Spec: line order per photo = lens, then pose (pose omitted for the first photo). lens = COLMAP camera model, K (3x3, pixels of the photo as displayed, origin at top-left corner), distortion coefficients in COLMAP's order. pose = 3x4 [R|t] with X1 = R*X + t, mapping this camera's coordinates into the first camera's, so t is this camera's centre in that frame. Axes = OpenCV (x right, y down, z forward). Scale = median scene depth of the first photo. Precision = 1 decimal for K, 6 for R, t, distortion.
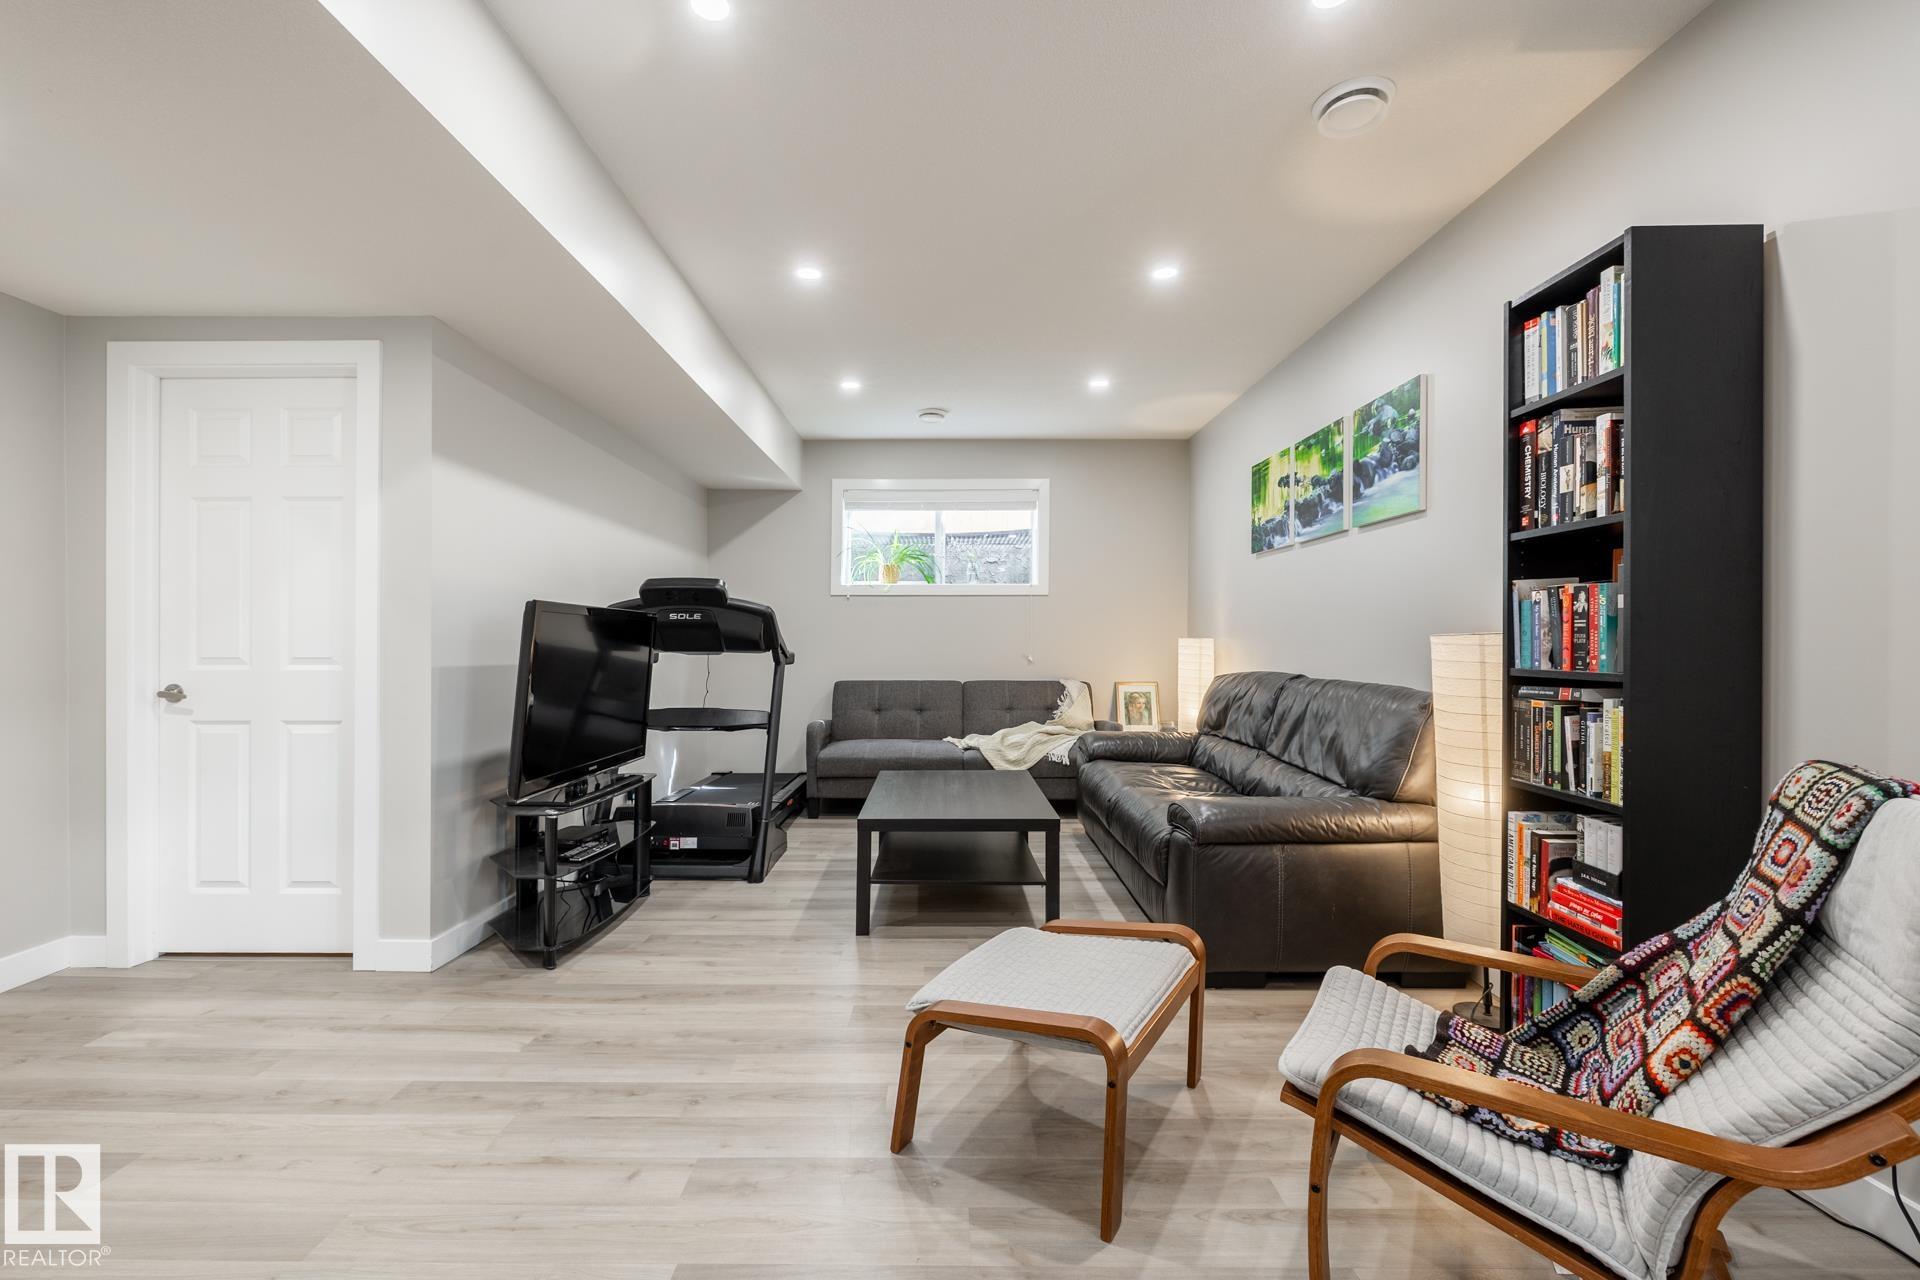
lens RADIAL K [[816.9, 0, 923.5], [0, 816.9, 651.1], [0, 0, 1]] dist [-0.002548, 0.000840]
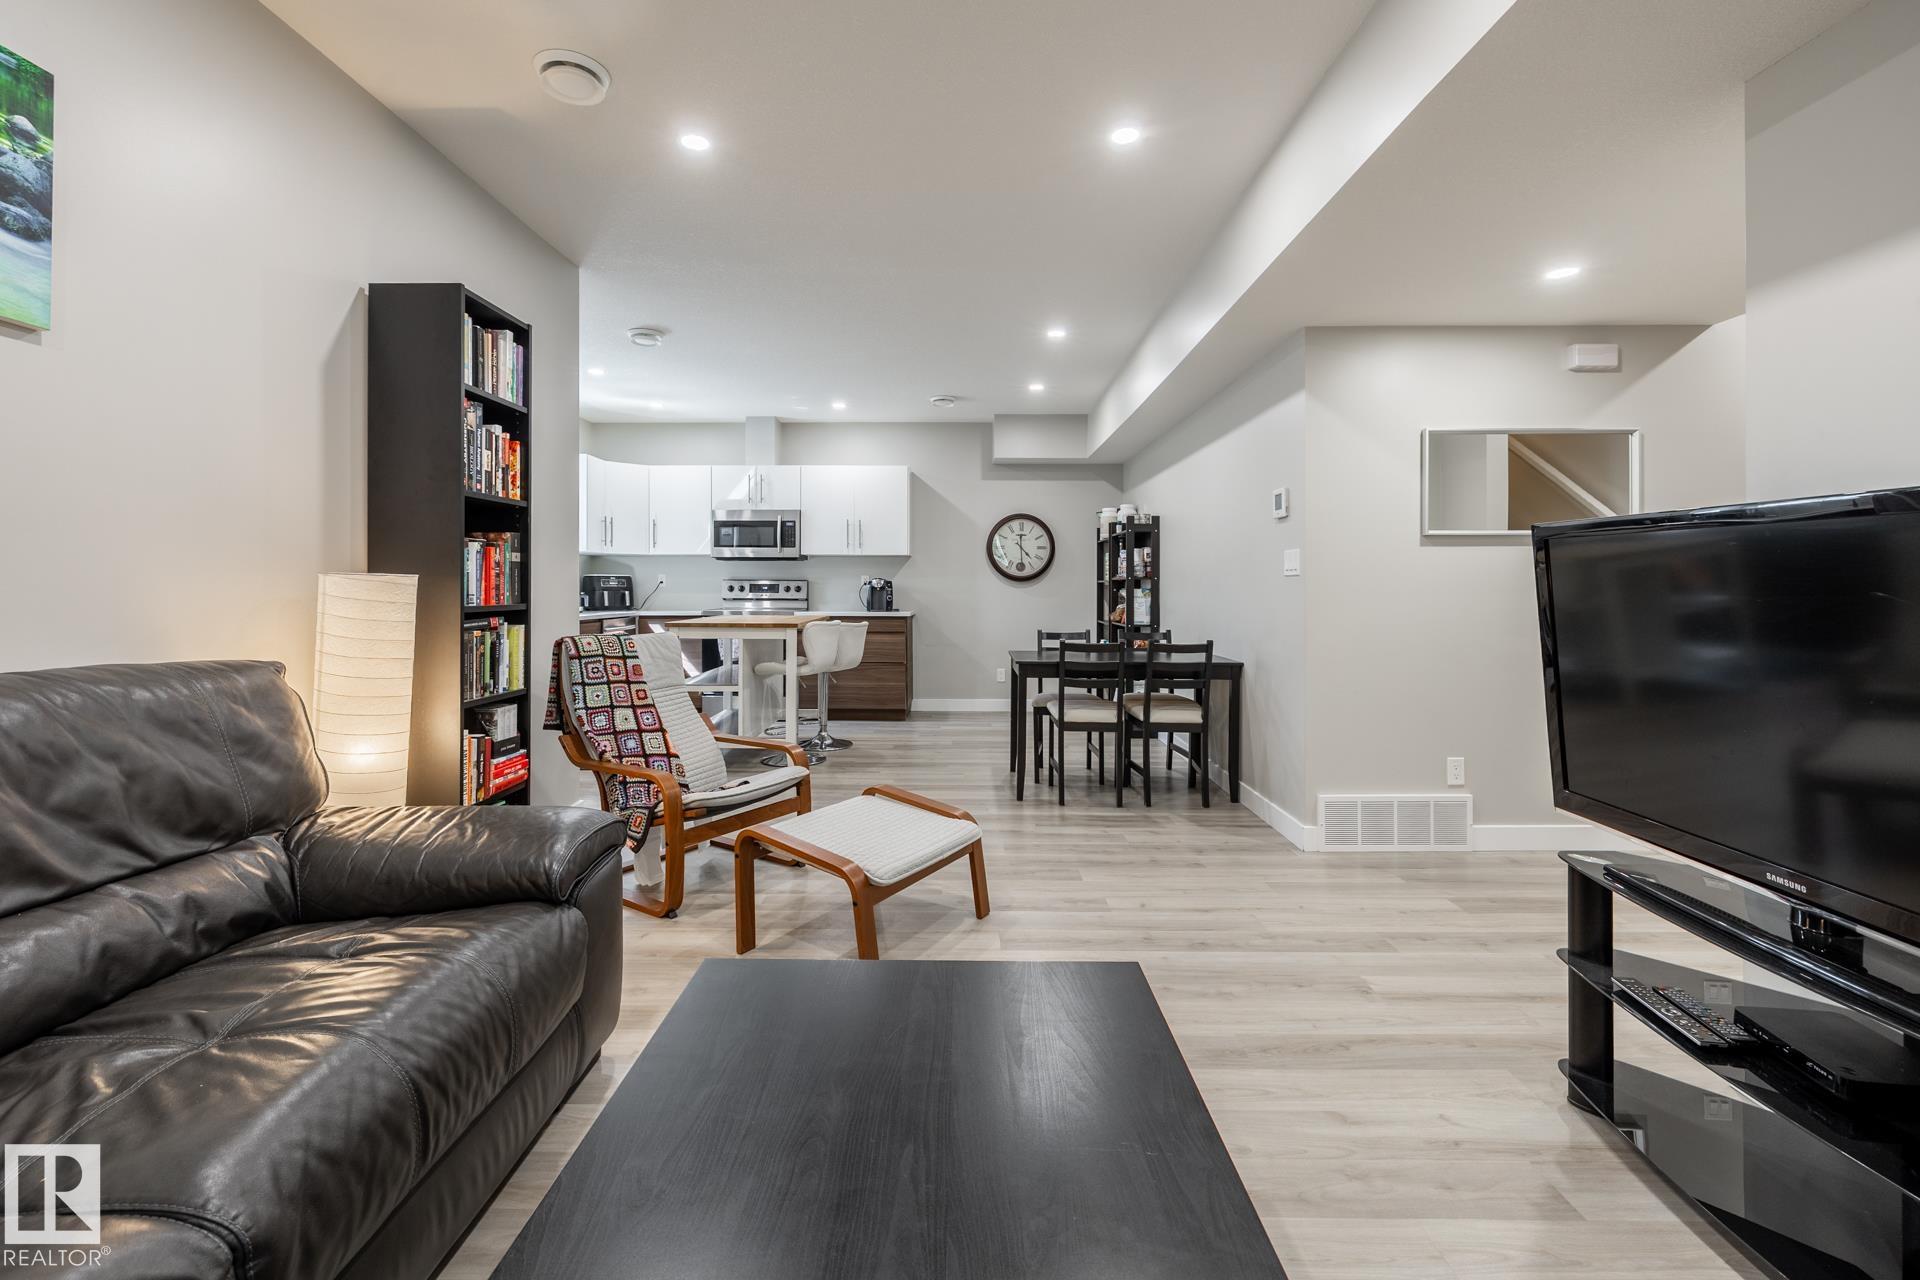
lens RADIAL K [[816.9, 0, 956.2], [0, 816.9, 595.0], [0, 0, 1]] dist [-0.002548, 0.000840]
pose [[-0.999812, -0.002250, -0.019247, 0.046638], [-0.002702, 0.999720, 0.023491, -0.023222], [0.019189, 0.023539, -0.999539, 2.127398]]
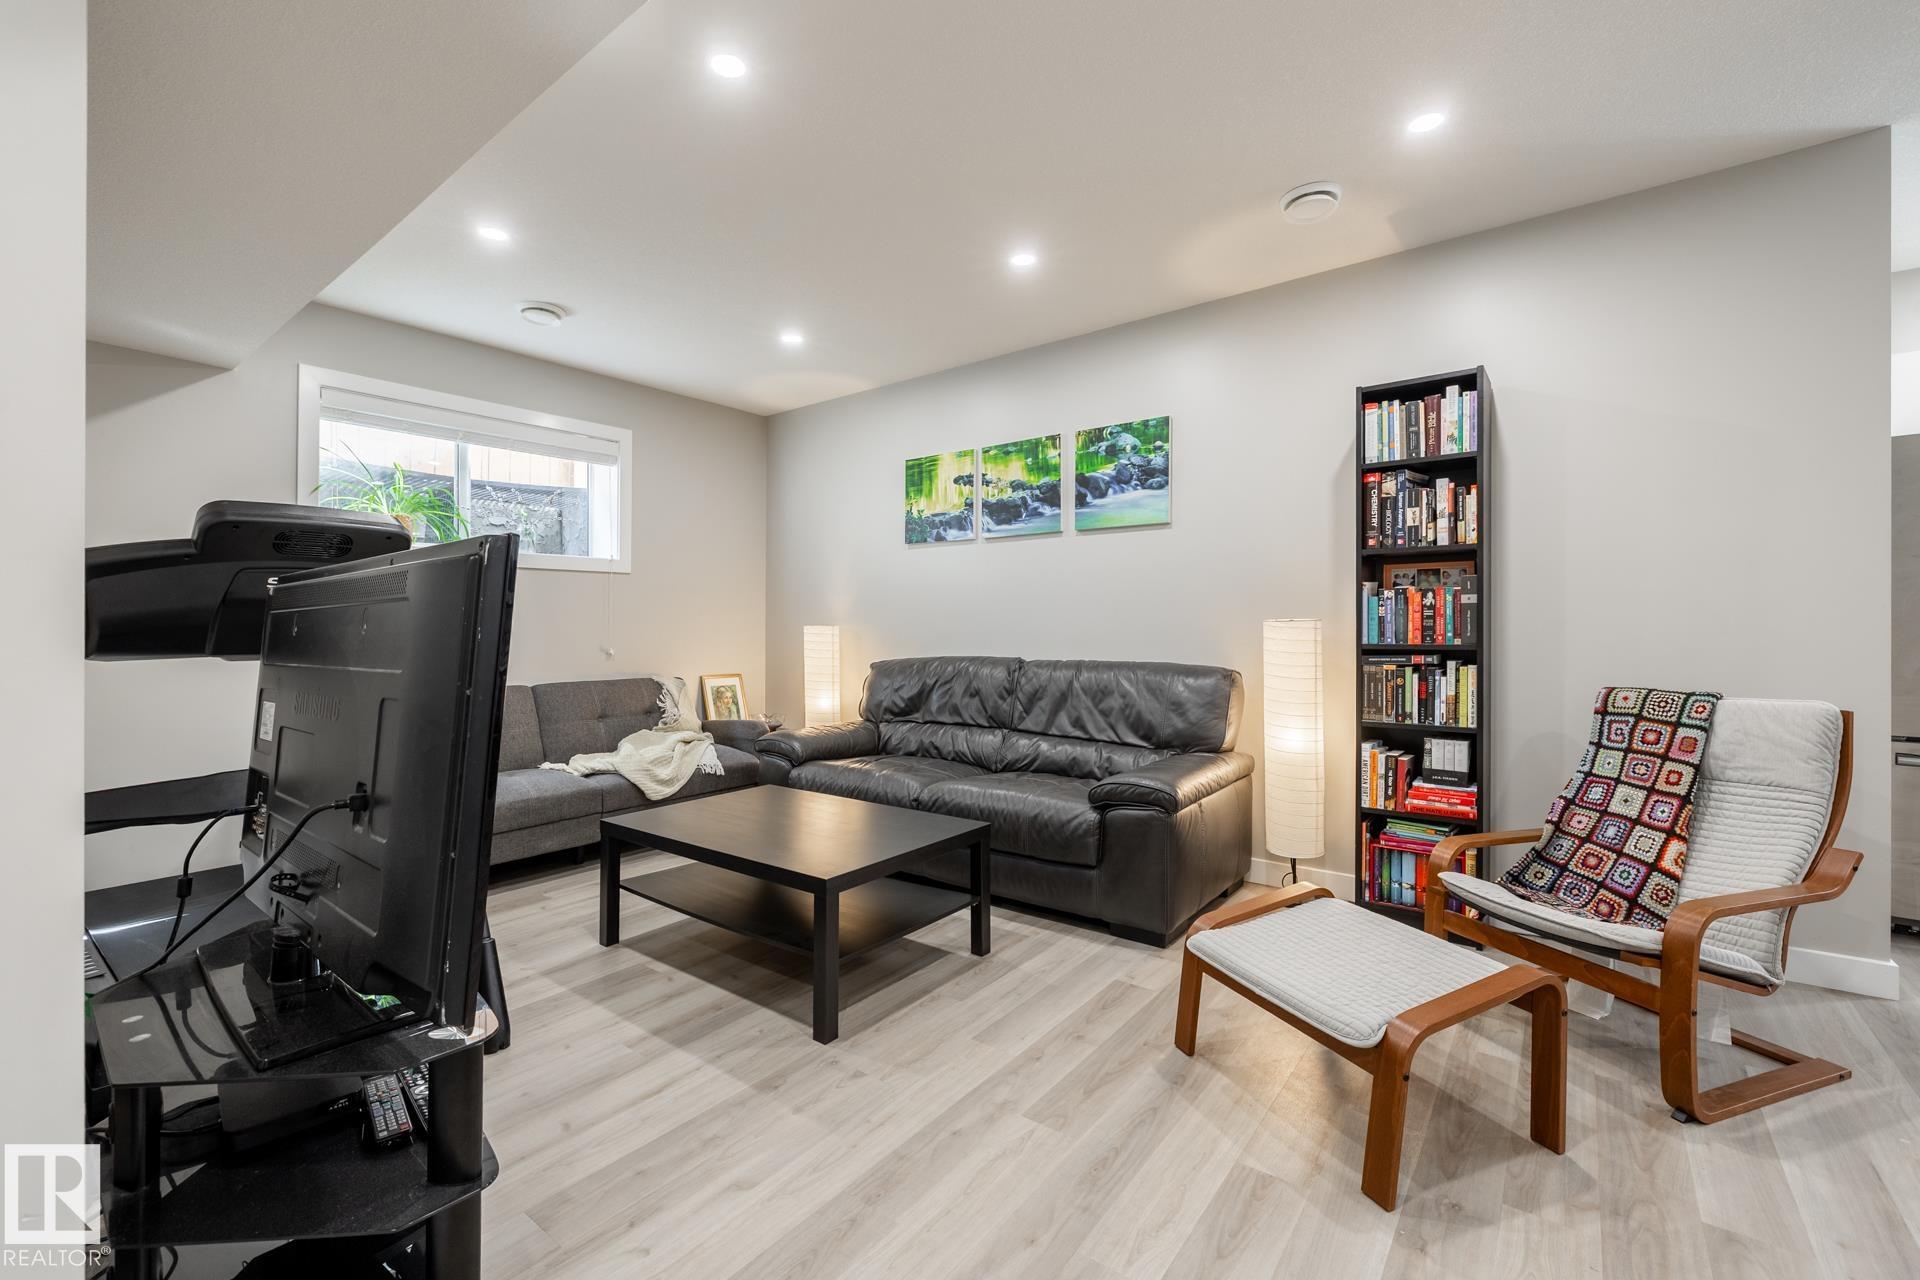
lens RADIAL K [[816.9, 0, 950.2], [0, 816.9, 637.1], [0, 0, 1]] dist [-0.002548, 0.000840]
pose [[0.598959, -0.013767, 0.800661, -0.846355], [0.016907, 0.999847, 0.004544, -0.009183], [-0.800601, 0.010815, 0.599100, 0.710232]]
